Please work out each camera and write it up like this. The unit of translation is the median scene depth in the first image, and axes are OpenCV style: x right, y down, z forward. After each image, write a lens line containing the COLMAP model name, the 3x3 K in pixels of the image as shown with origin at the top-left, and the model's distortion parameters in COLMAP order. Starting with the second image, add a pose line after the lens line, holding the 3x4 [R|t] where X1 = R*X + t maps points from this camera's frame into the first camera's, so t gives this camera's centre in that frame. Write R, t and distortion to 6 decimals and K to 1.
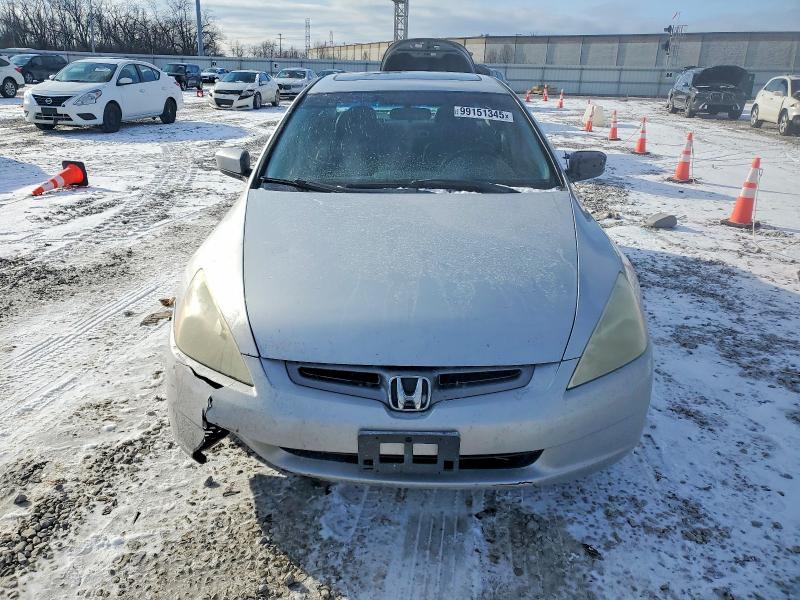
lens RADIAL K [[631.5, 0, 400.0], [0, 631.5, 300.0], [0, 0, 1]] dist [0.023340, 0.002569]
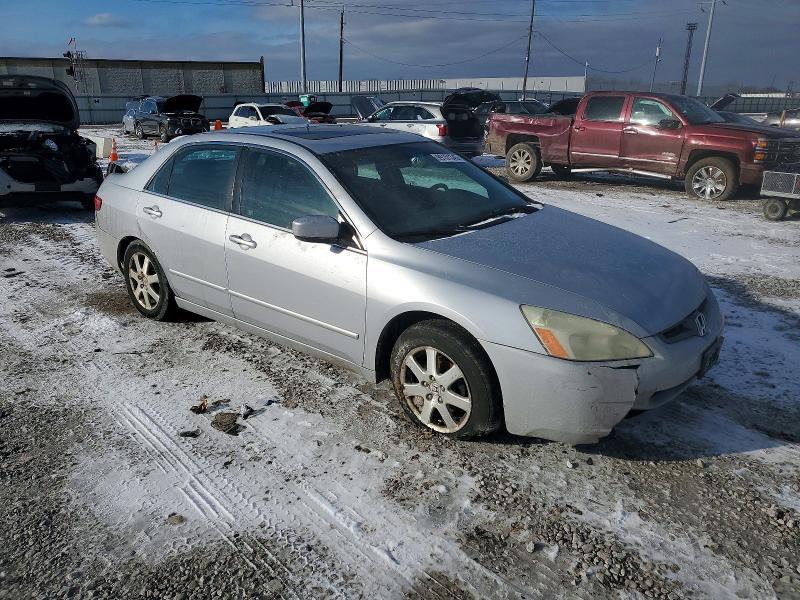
lens RADIAL K [[631.5, 0, 400.0], [0, 631.5, 300.0], [0, 0, 1]] dist [0.023340, 0.002569]
pose [[0.608659, -0.261717, 0.749025, -1.361105], [0.283251, 0.953500, 0.102992, -0.249121], [-0.741150, 0.149475, 0.654487, 0.381956]]
